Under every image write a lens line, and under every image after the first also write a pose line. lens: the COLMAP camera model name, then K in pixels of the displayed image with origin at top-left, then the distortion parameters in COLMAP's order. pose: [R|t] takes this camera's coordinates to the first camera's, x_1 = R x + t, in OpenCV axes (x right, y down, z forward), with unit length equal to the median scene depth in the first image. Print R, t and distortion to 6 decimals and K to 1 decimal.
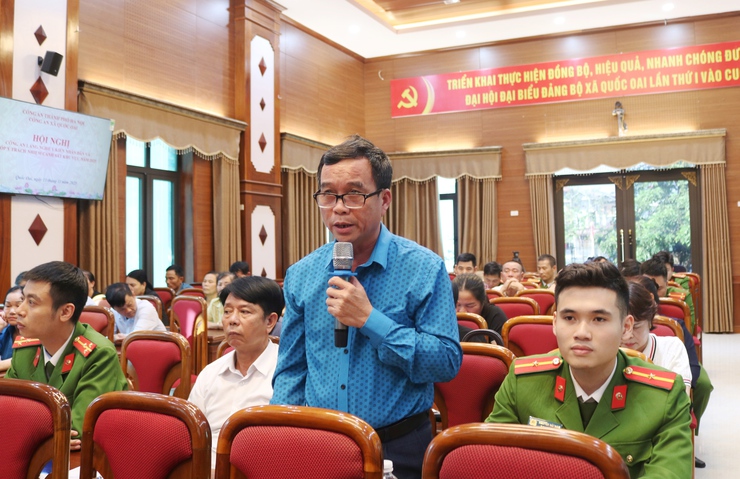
lens RADIAL K [[743.1, 0, 370.0], [0, 743.1, 239.5], [0, 0, 1]] dist [-0.075625, -0.013069]
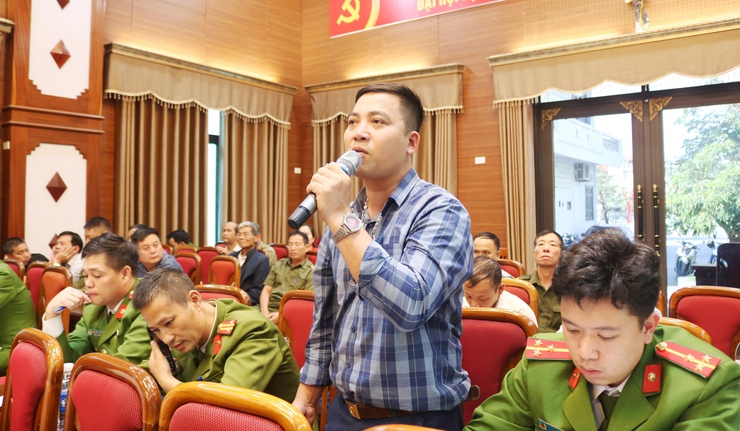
lens RADIAL K [[573.6, 0, 370.0], [0, 573.6, 215.5], [0, 0, 1]] dist [-0.097411, 0.006812]
pose [[0.980023, 0.015042, -0.198315, 0.203258], [-0.009664, 0.999560, 0.028060, 0.001943], [0.198650, -0.025583, 0.979737, 0.464815]]
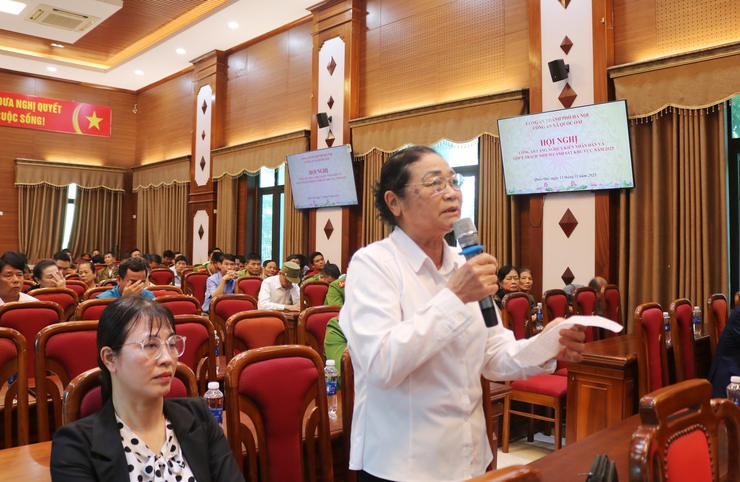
lens RADIAL K [[572.7, 0, 370.0], [0, 572.7, 241.0], [0, 0, 1]] dist [-0.005607, -0.002779]
pose [[-0.330198, 0.006288, -0.943891, 0.623862], [0.013933, 0.999901, 0.001787, 0.011012], [0.943809, -0.012561, -0.330253, 1.376386]]
